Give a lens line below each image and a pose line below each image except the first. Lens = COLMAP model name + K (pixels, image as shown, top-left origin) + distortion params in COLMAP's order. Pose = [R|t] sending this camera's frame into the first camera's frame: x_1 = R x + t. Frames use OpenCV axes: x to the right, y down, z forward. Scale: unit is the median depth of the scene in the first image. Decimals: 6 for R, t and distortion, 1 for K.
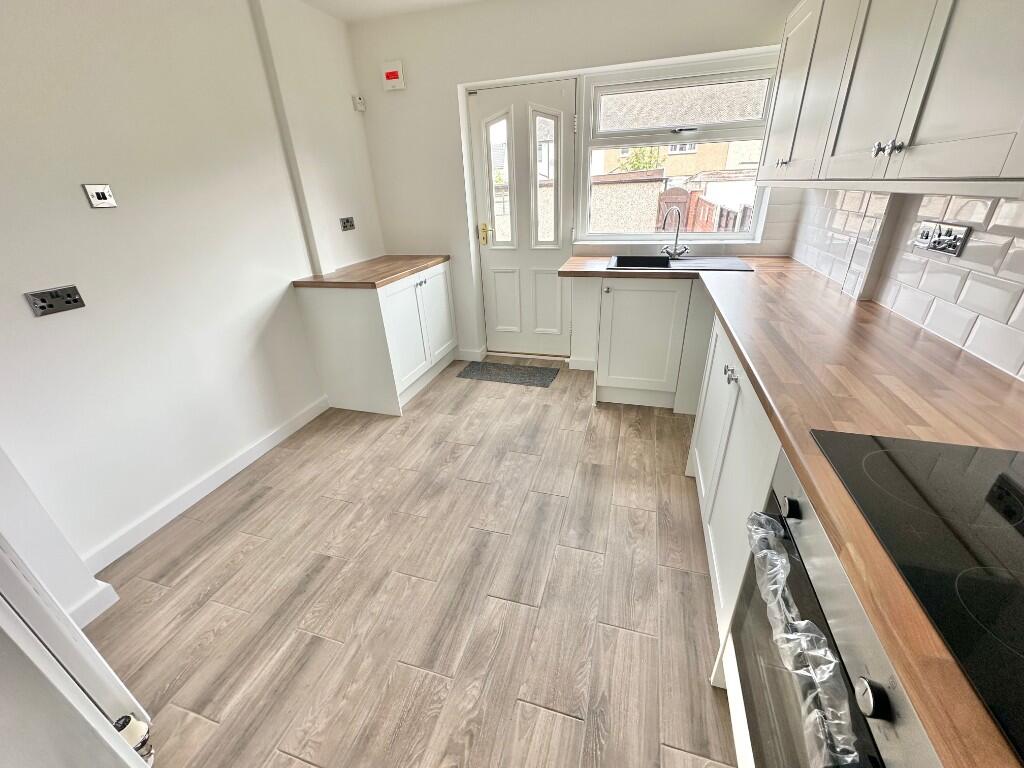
lens RADIAL K [[408.1, 0, 512.8], [0, 408.1, 383.7], [0, 0, 1]] dist [-0.002818, -0.000500]
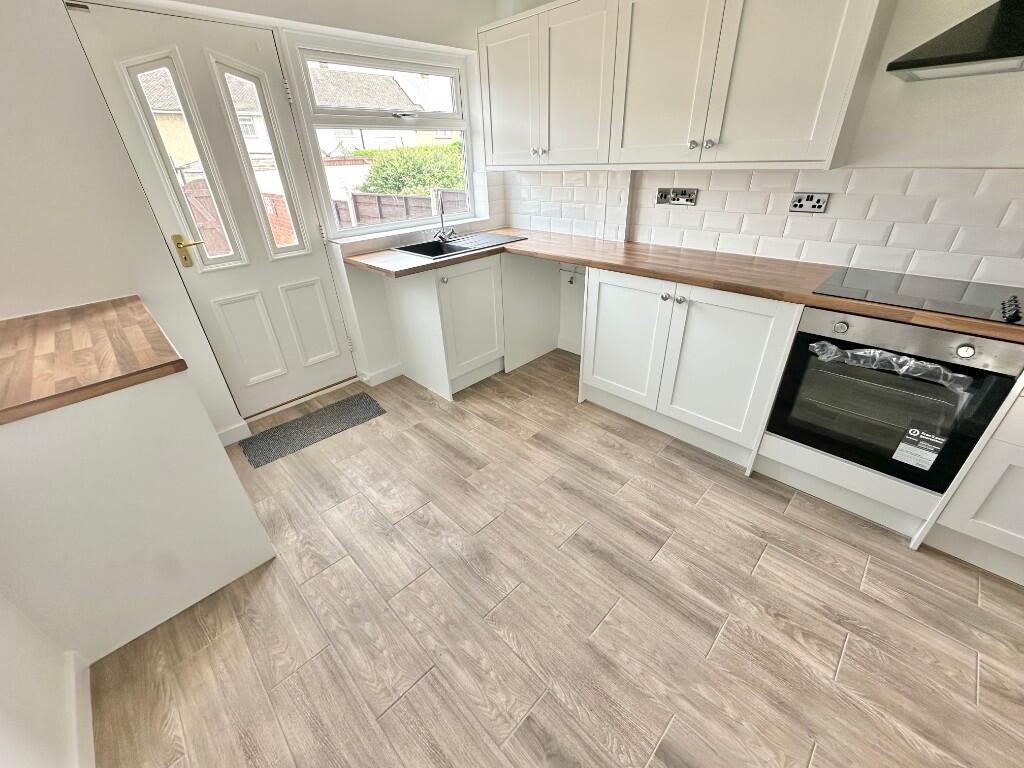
lens RADIAL K [[408.1, 0, 512.8], [0, 408.1, 383.7], [0, 0, 1]] dist [-0.002818, -0.000500]
pose [[0.472864, -0.409459, 0.780220, -0.498688], [0.395798, 0.889816, 0.227096, -0.153659], [-0.787238, 0.201424, 0.582825, 0.333971]]
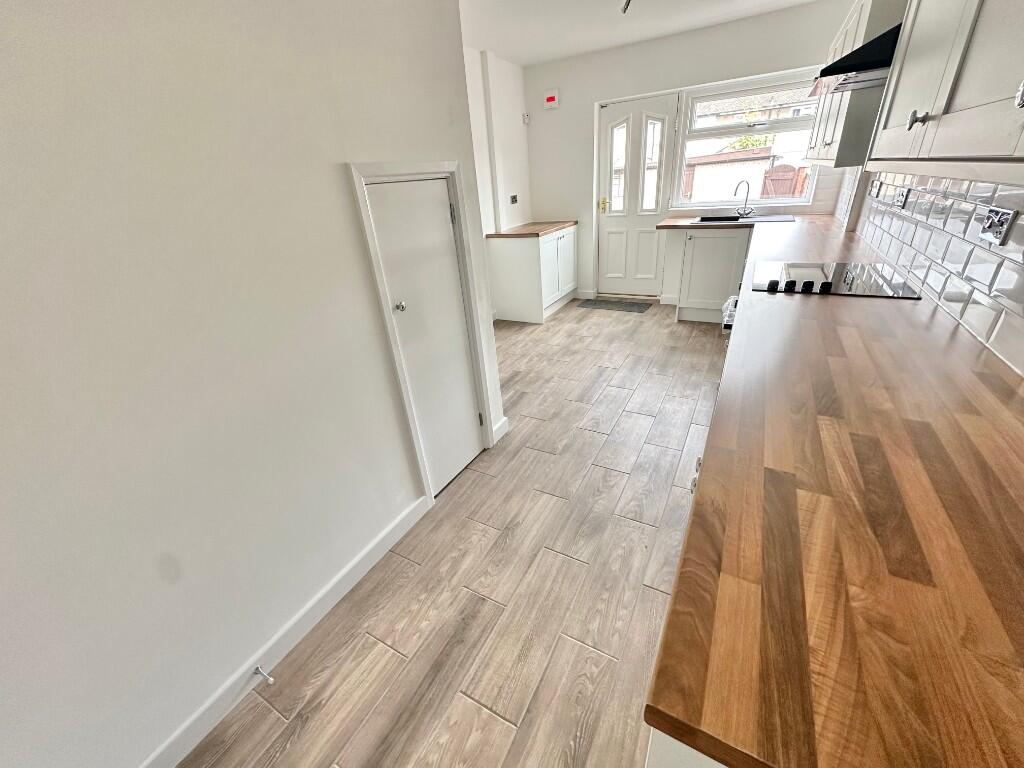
lens RADIAL K [[408.1, 0, 512.8], [0, 408.1, 383.7], [0, 0, 1]] dist [-0.002818, -0.000500]
pose [[0.976756, 0.064912, -0.204290, -0.059626], [-0.059144, 0.997663, 0.034222, 0.273180], [0.206034, -0.021344, 0.978312, -0.570616]]
